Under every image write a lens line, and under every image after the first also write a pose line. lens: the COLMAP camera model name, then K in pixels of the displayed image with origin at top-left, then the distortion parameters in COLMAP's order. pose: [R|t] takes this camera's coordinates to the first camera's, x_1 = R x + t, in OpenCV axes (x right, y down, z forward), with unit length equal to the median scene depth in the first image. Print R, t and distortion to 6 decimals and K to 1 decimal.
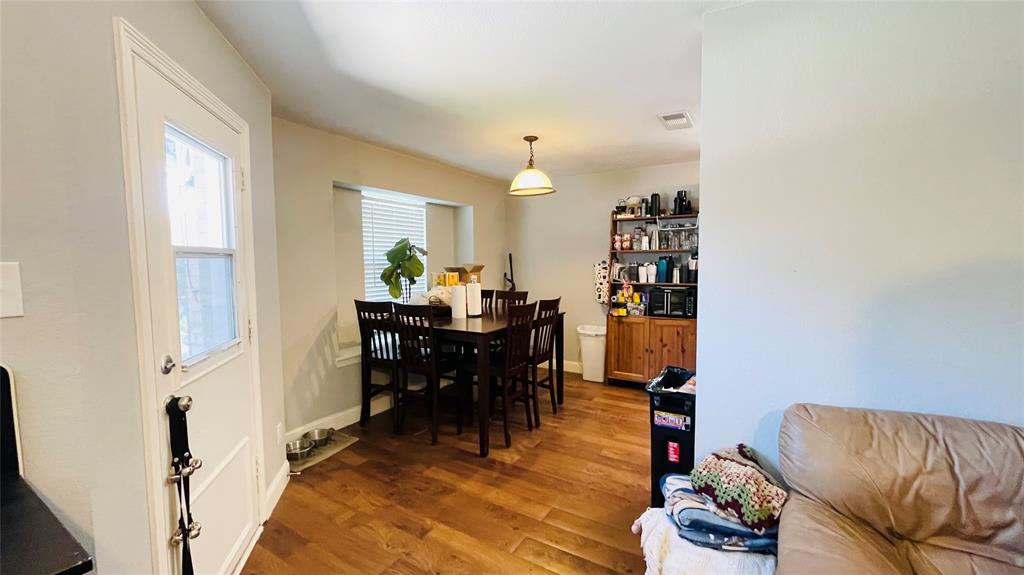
lens RADIAL K [[418.6, 0, 506.3], [0, 418.6, 290.6], [0, 0, 1]] dist [-0.001368, -0.000037]
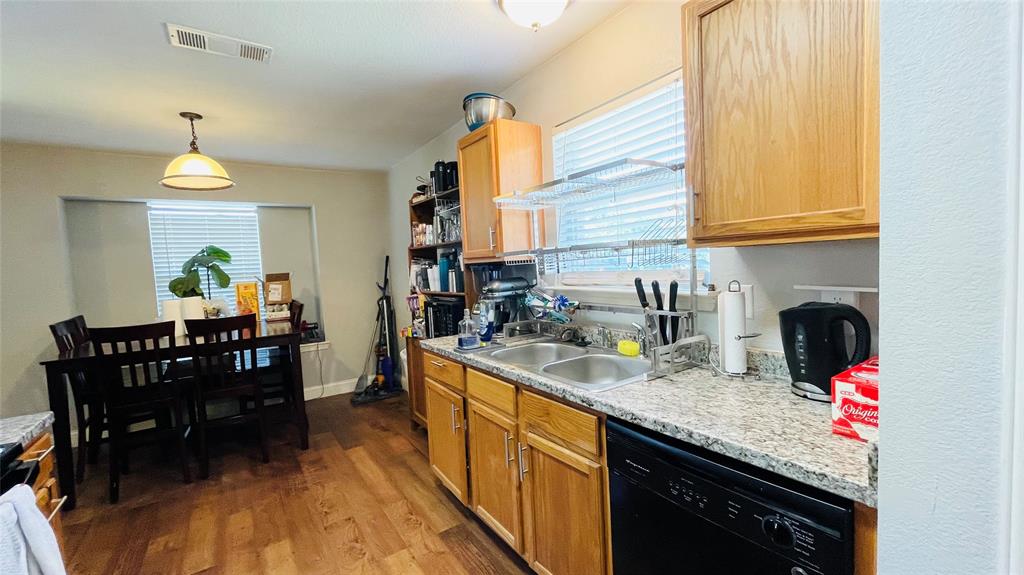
lens RADIAL K [[418.6, 0, 506.3], [0, 418.6, 290.6], [0, 0, 1]] dist [-0.001368, -0.000037]
pose [[0.905272, -0.012160, -0.424658, 0.820239], [0.012392, 0.999921, -0.002215, -0.018926], [0.424651, -0.003257, 0.905351, 0.467786]]
